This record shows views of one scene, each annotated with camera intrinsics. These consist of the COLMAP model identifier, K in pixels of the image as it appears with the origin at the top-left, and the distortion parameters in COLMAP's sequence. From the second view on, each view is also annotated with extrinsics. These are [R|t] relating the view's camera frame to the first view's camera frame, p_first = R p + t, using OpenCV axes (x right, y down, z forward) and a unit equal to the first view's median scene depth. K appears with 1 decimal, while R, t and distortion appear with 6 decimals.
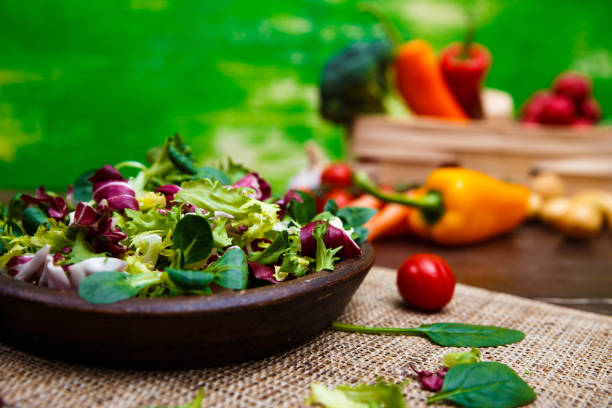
lens RADIAL K [[677.8, 0, 287.1], [0, 677.8, 204.2], [0, 0, 1]] dist [-0.044721, 0.025592]
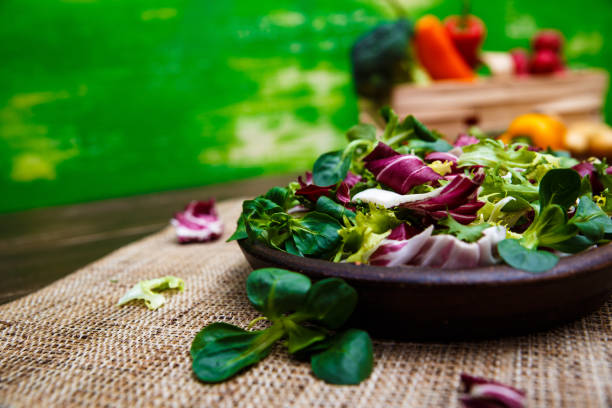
lens RADIAL K [[555.3, 0, 306.0], [0, 555.3, 204.0], [0, 0, 1]] dist [-0.067496, 0.004765]
pose [[0.962317, -0.174015, 0.208962, -0.566929], [0.164480, 0.984410, 0.062309, -0.037939], [-0.216547, -0.025591, 0.975937, 0.241195]]
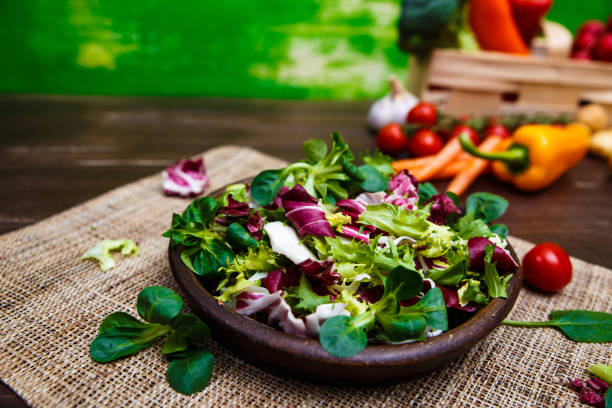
lens RADIAL K [[557.8, 0, 299.3], [0, 557.8, 206.2], [0, 0, 1]] dist [-0.054895, 0.016154]
pose [[0.999838, 0.006271, 0.016860, -0.283283], [-0.010838, 0.958041, 0.286426, -0.297824], [-0.014356, -0.286563, 0.957954, 0.098942]]
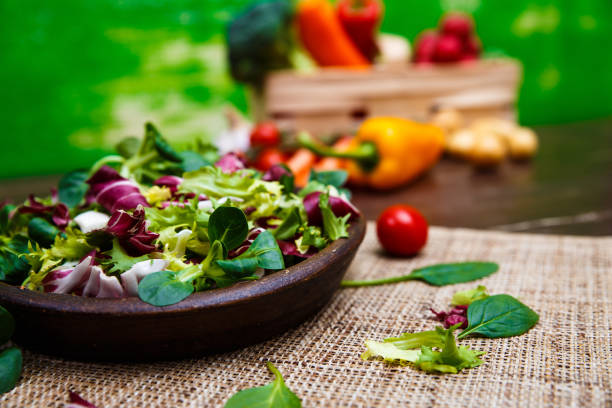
lens RADIAL K [[677.8, 0, 287.1], [0, 677.8, 204.2], [0, 0, 1]] dist [-0.044721, 0.025592]
pose [[0.969163, -0.142500, 0.201039, -0.216278], [0.124829, 0.987321, 0.098059, -0.067312], [-0.212463, -0.069940, 0.974663, -0.046969]]
